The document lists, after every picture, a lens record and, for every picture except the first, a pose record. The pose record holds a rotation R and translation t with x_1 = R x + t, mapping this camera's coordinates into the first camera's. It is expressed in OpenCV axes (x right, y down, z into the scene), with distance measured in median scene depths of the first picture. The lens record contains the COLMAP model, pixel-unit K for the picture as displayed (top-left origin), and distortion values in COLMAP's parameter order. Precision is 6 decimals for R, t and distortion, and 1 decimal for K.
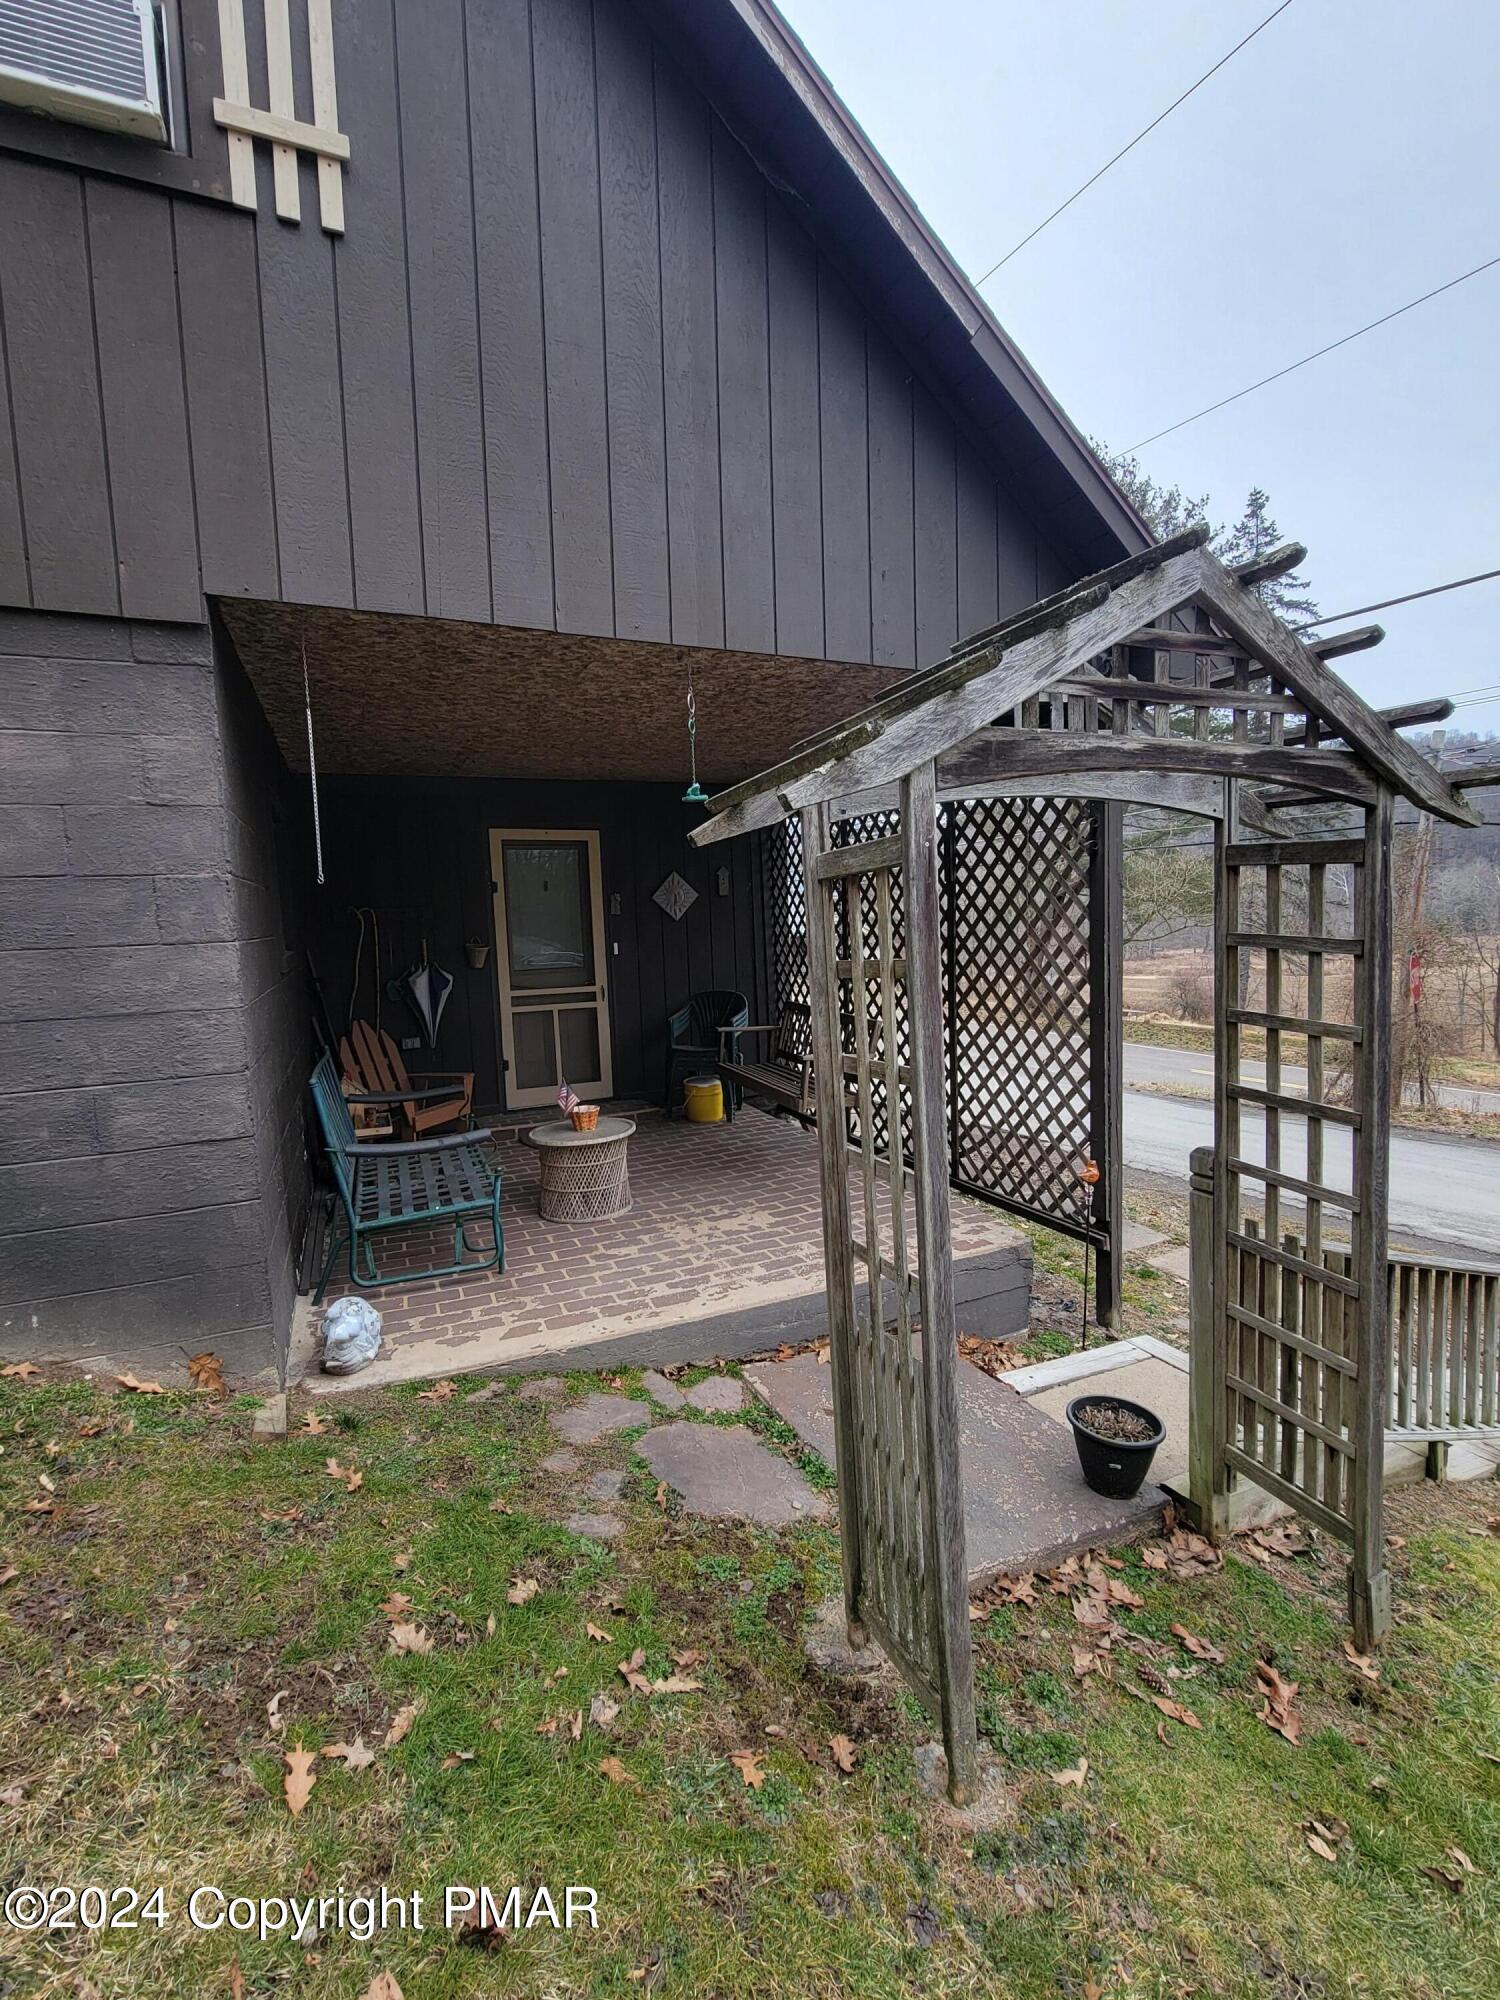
lens RADIAL K [[898.2, 0, 750.0], [0, 898.2, 1000.0], [0, 0, 1]] dist [-0.002241, -0.000418]
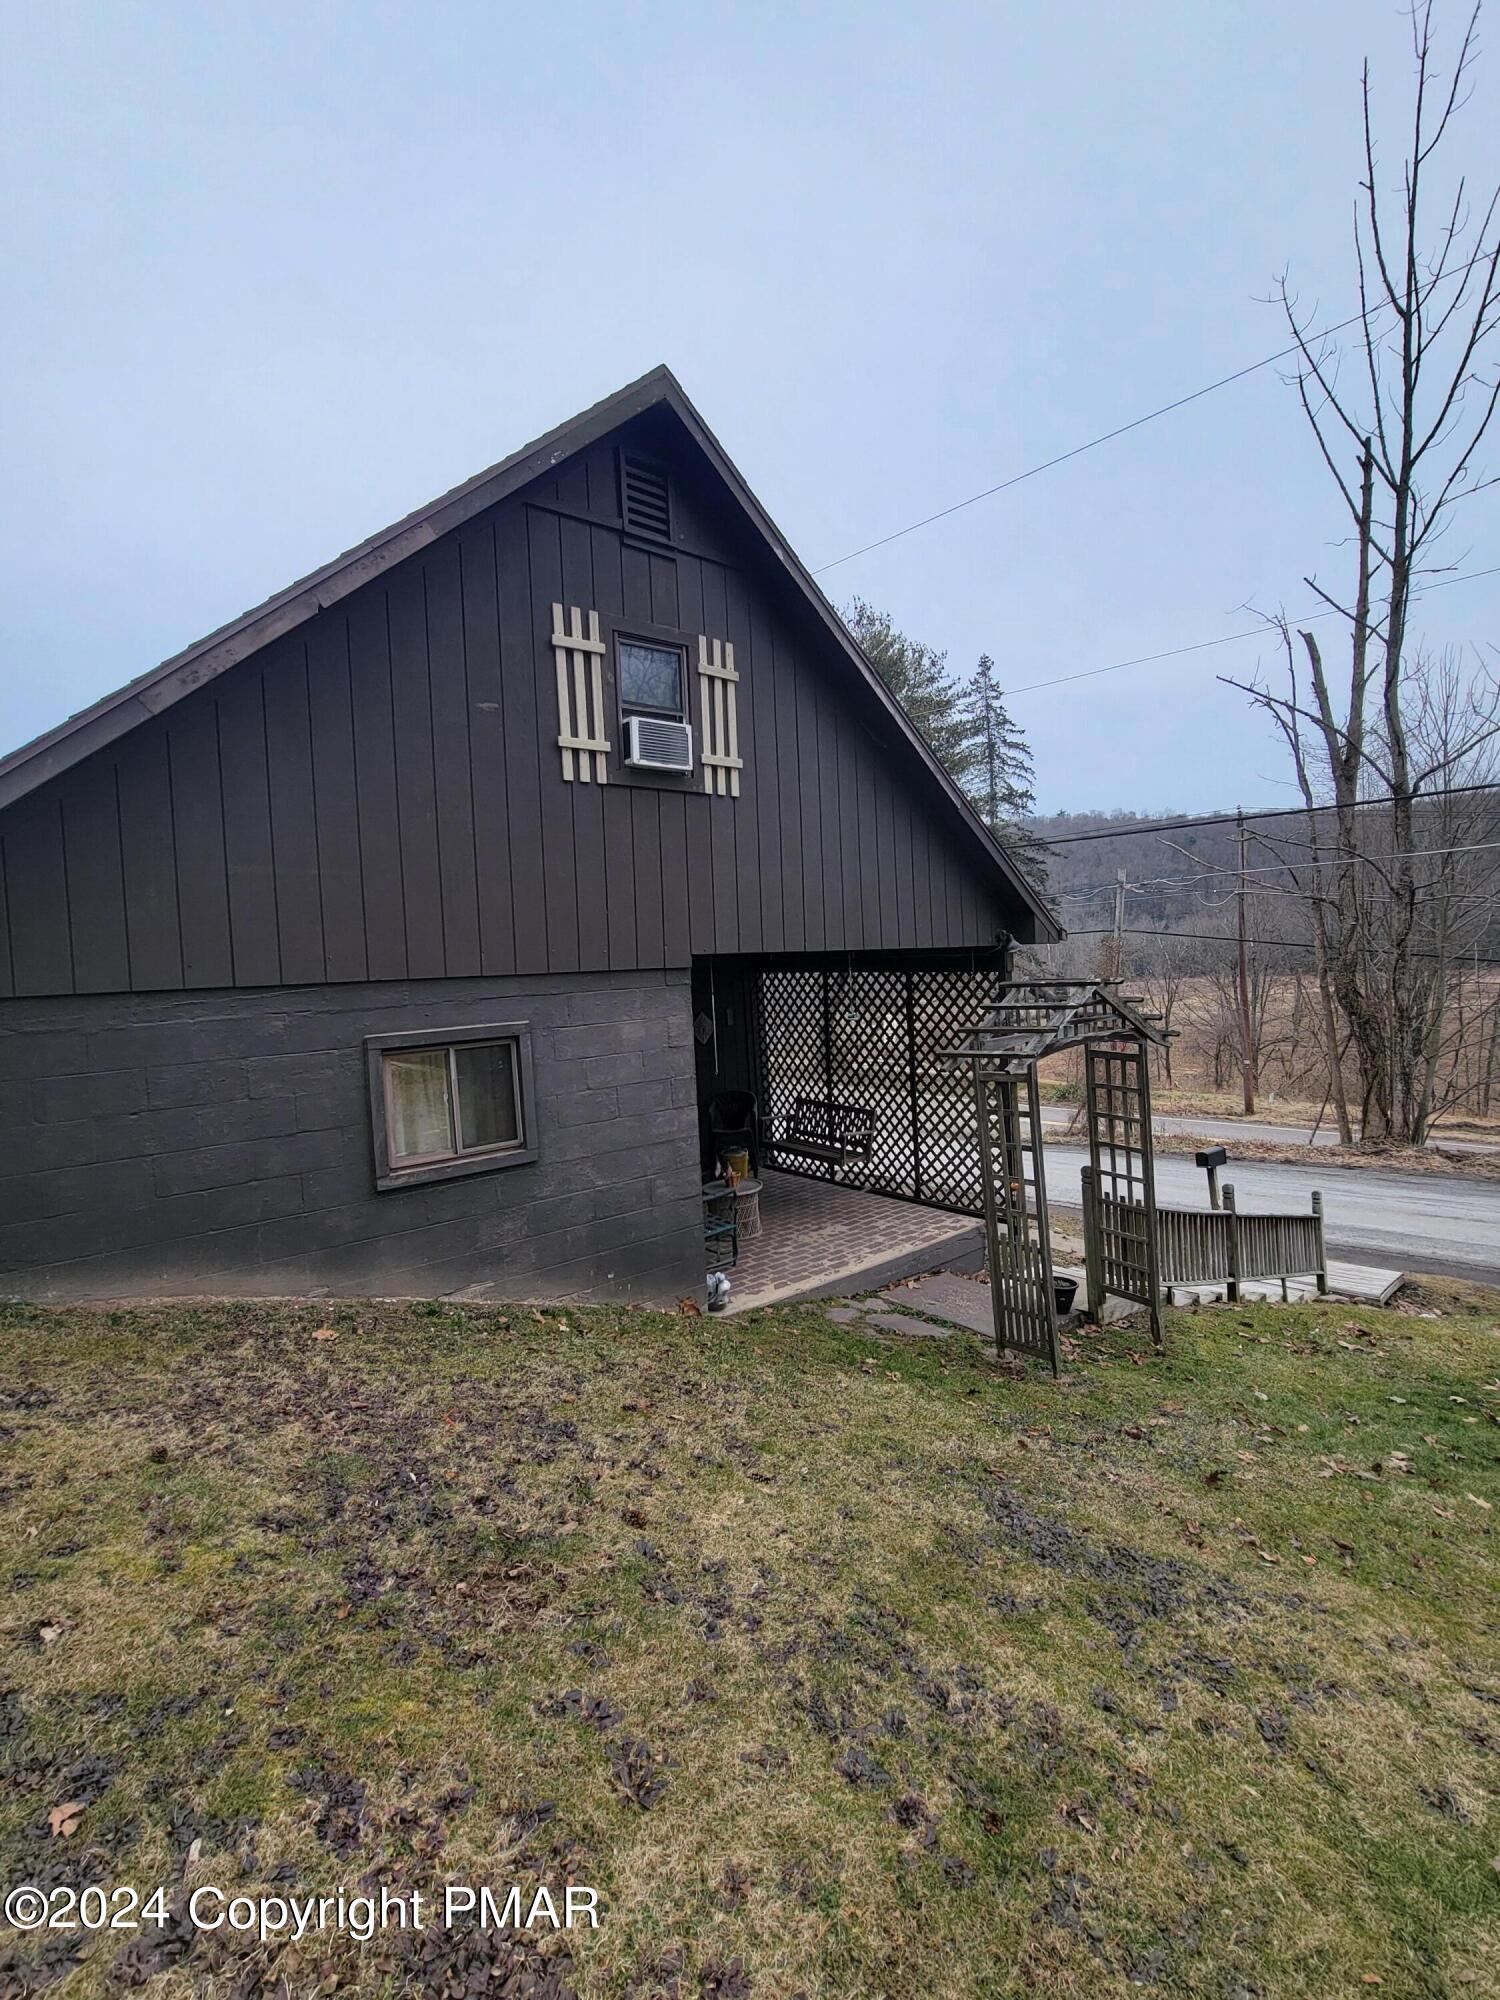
lens RADIAL K [[898.2, 0, 750.0], [0, 898.2, 1000.0], [0, 0, 1]] dist [-0.002241, -0.000418]
pose [[0.966047, -0.028313, 0.256812, -1.029214], [0.044392, 0.997385, -0.057029, -0.195802], [-0.254526, 0.066493, 0.964777, -1.209150]]
